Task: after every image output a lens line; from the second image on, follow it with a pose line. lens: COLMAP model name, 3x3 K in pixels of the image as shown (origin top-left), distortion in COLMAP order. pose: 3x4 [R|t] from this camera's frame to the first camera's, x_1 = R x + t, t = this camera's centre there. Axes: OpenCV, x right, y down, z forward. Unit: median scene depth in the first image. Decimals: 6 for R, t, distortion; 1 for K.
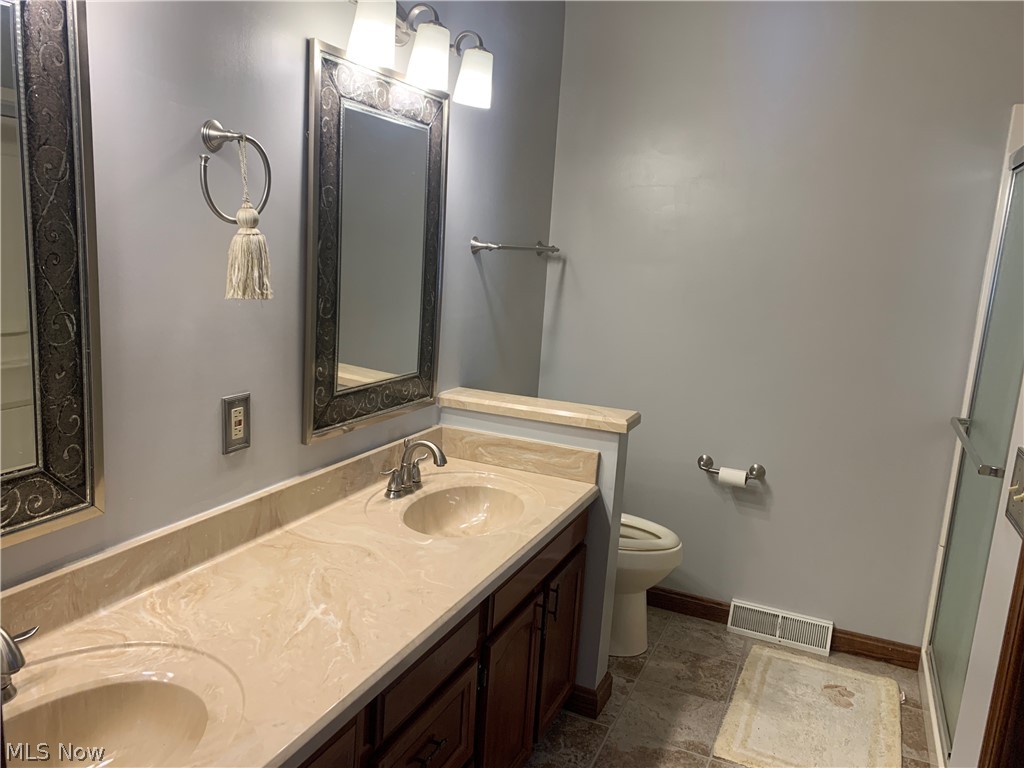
lens RADIAL K [[793.6, 0, 512.1], [0, 793.6, 386.8], [0, 0, 1]] dist [0.060730, -0.092631]
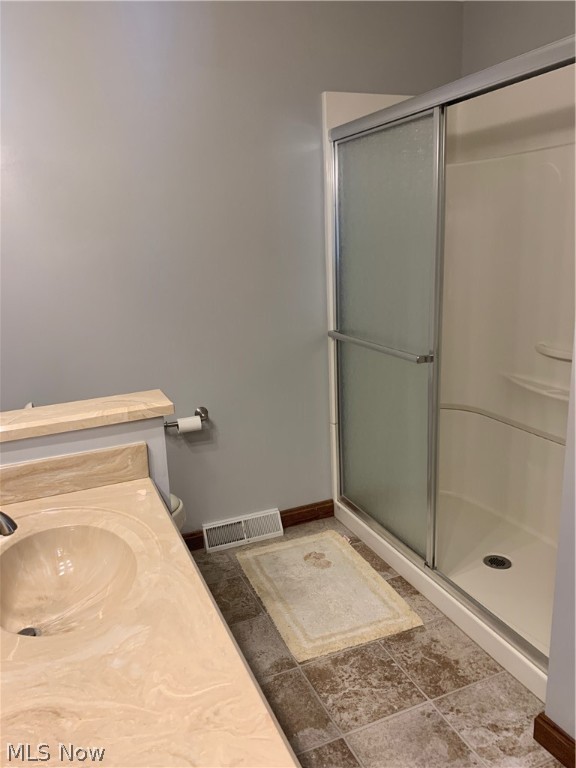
lens RADIAL K [[595.2, 0, 300.4], [0, 595.2, 373.6], [0, 0, 1]] dist [0.060730, -0.092631]
pose [[0.666360, -0.253164, 0.701336, -0.236285], [0.206927, 0.966437, 0.152251, -0.063432], [-0.716342, 0.043671, 0.696382, 0.383459]]
